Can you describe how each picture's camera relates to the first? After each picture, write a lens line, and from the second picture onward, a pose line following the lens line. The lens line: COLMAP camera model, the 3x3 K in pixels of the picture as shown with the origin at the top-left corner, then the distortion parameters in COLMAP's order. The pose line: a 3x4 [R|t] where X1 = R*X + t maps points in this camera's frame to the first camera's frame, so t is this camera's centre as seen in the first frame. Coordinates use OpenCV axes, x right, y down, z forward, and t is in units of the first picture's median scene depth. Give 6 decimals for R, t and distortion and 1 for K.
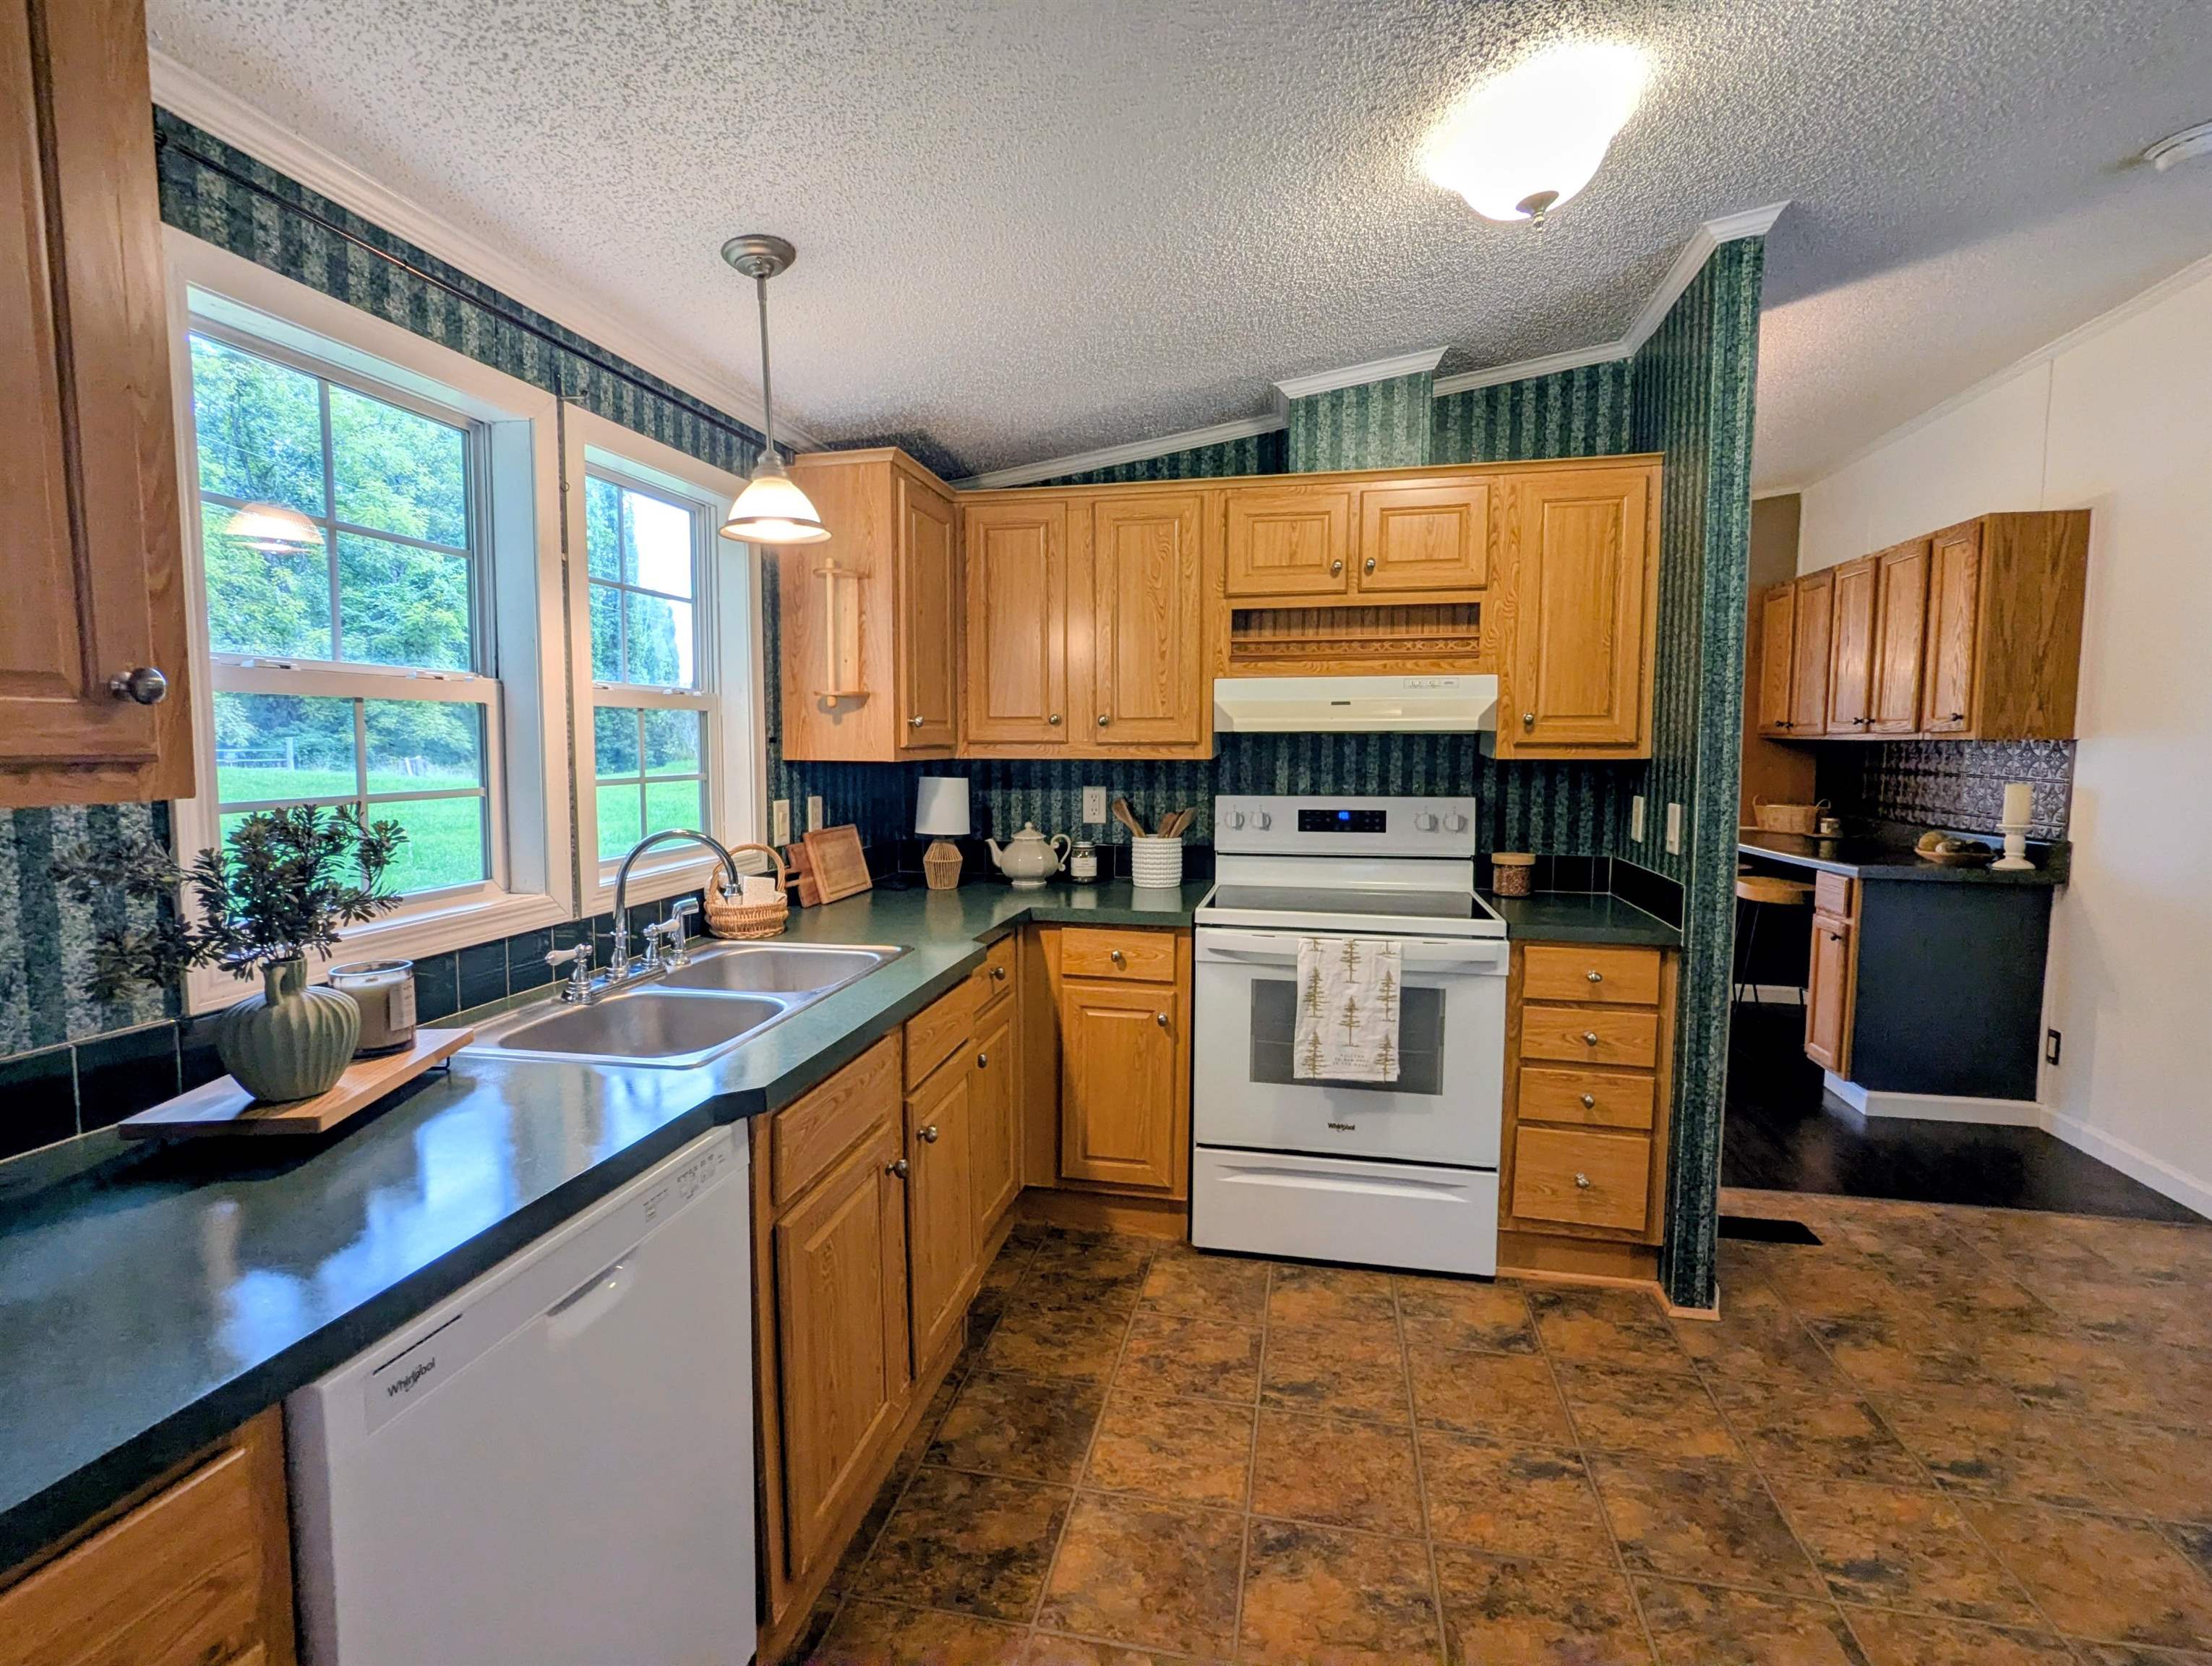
lens RADIAL K [[1048.1, 0, 1104.0], [0, 1048.1, 829.9], [0, 0, 1]] dist [0.002853, -0.000561]
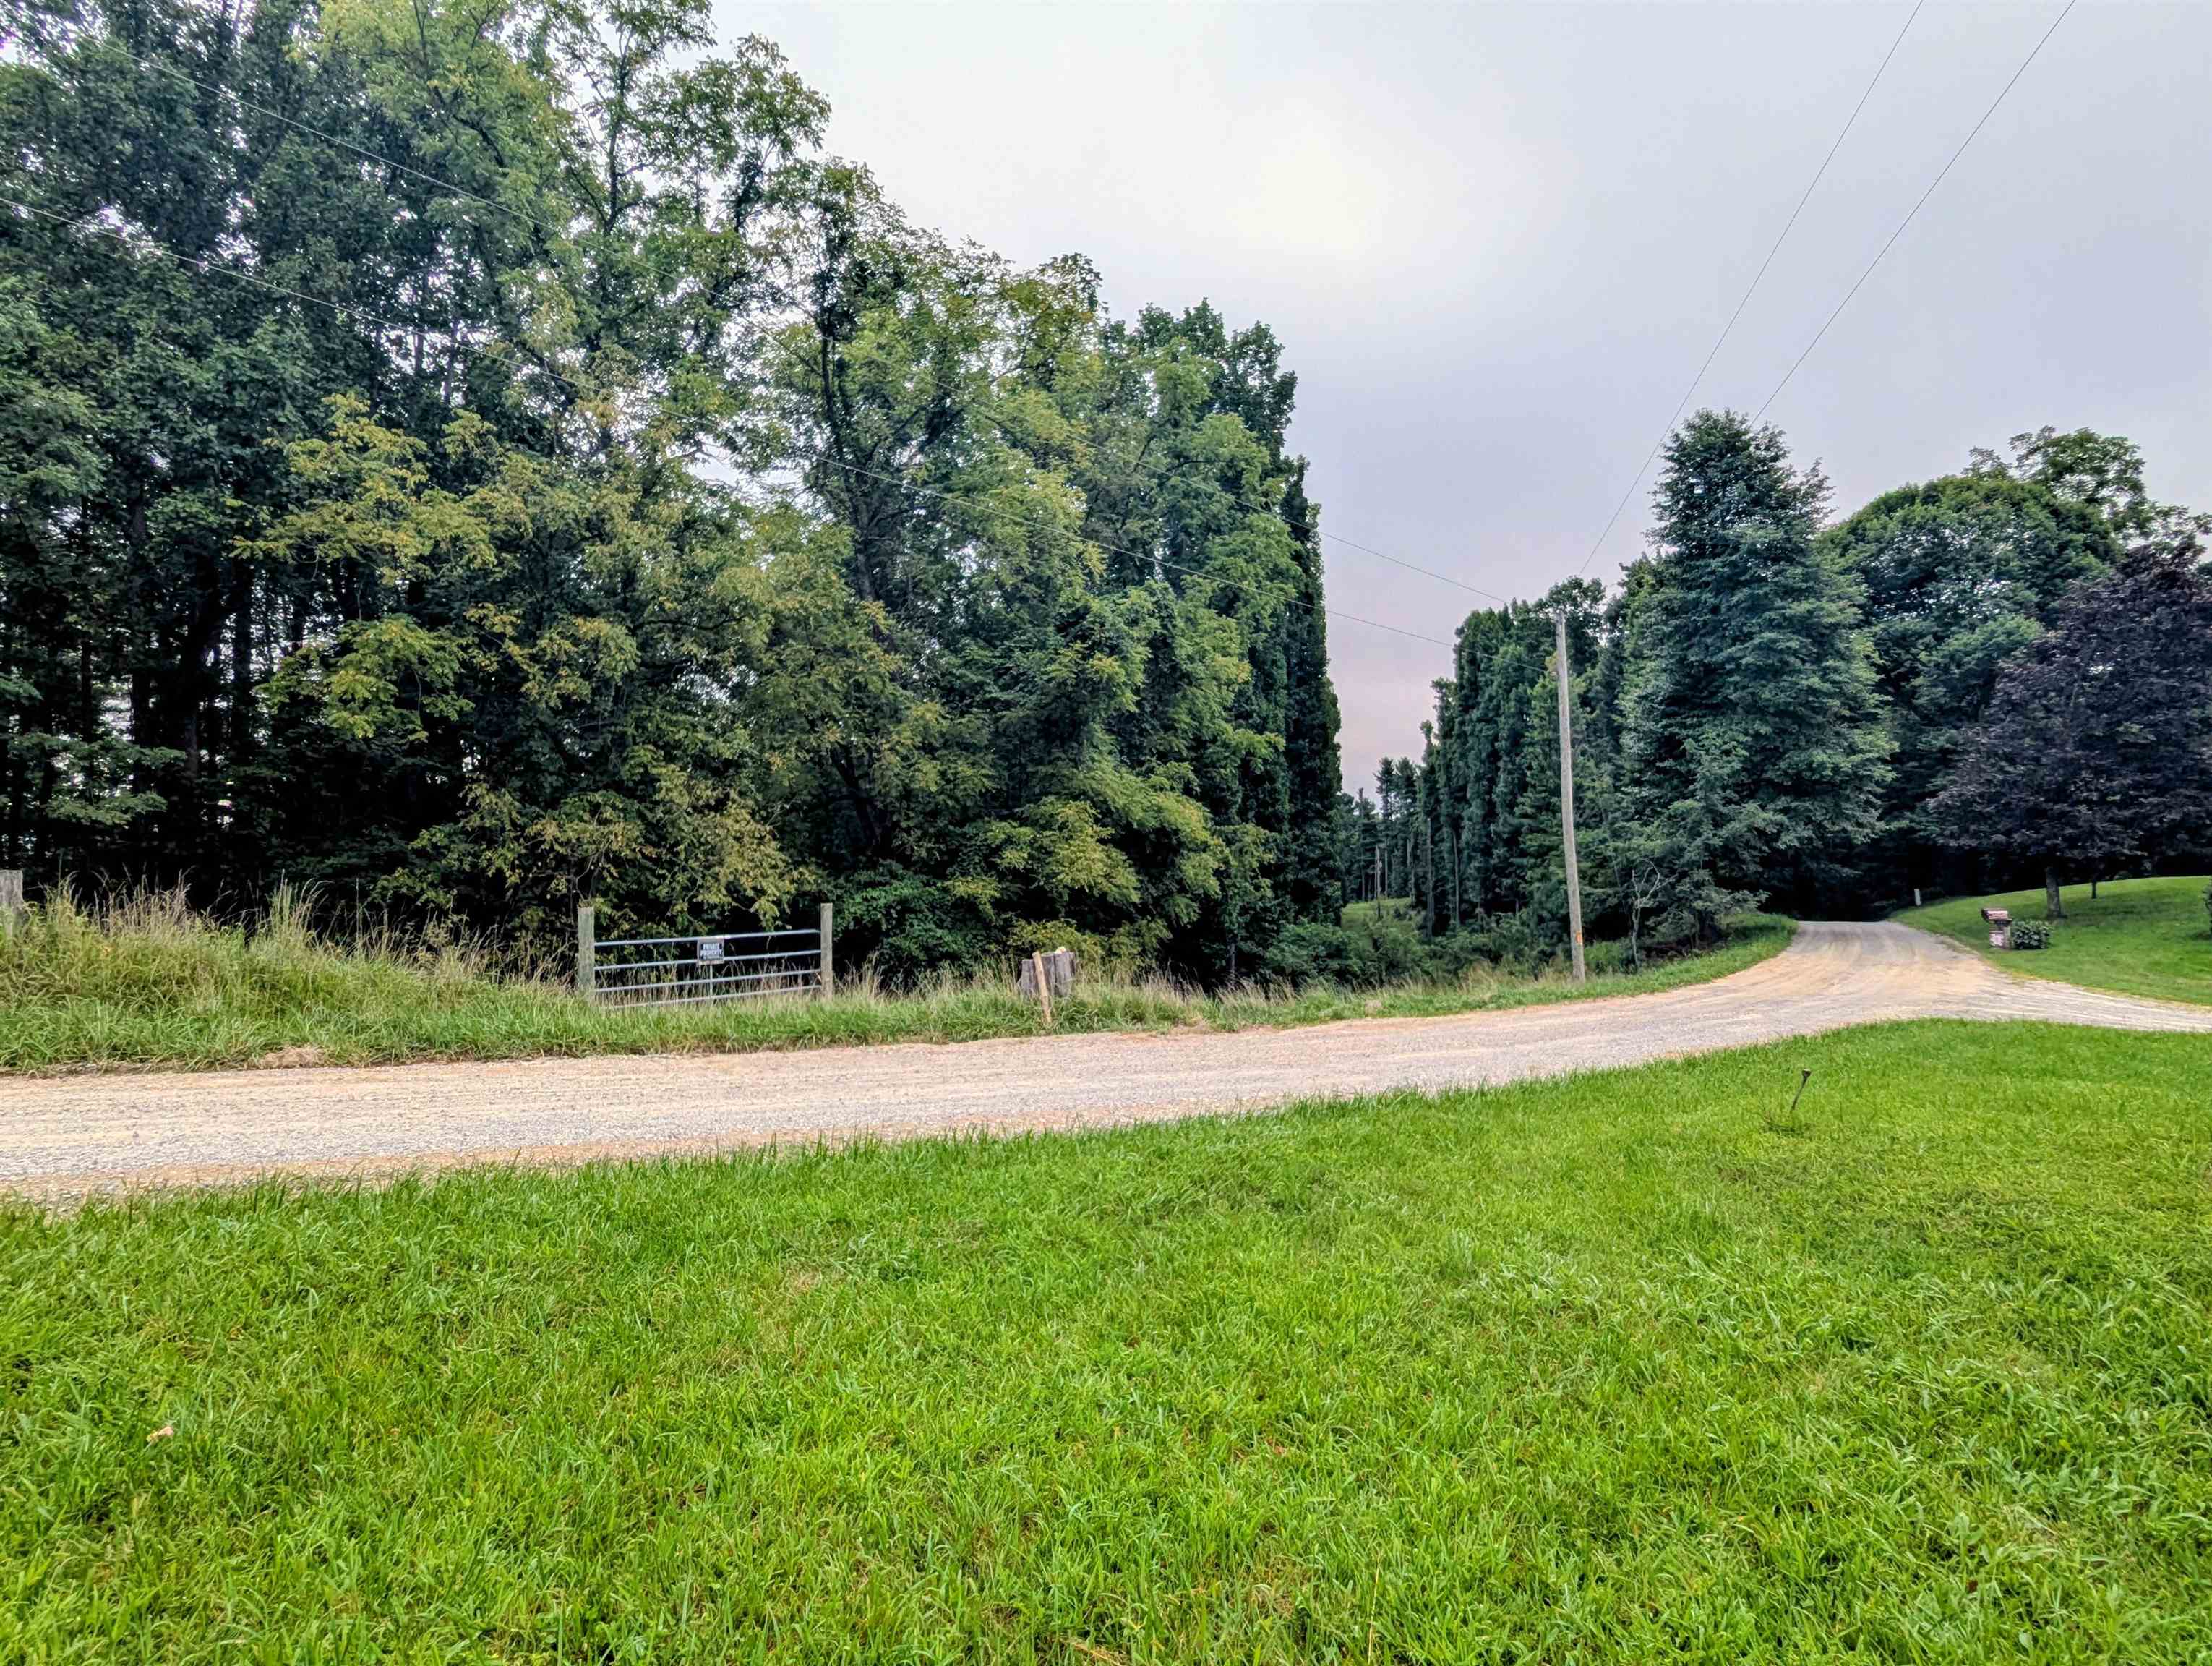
lens RADIAL K [[1048.1, 0, 1104.0], [0, 1048.1, 829.9], [0, 0, 1]] dist [0.002853, -0.000561]
pose [[0.860967, -0.027774, -0.507902, -0.243253], [-0.025522, 0.994892, -0.097669, -0.043554], [0.508020, 0.097052, 0.855860, 0.370444]]
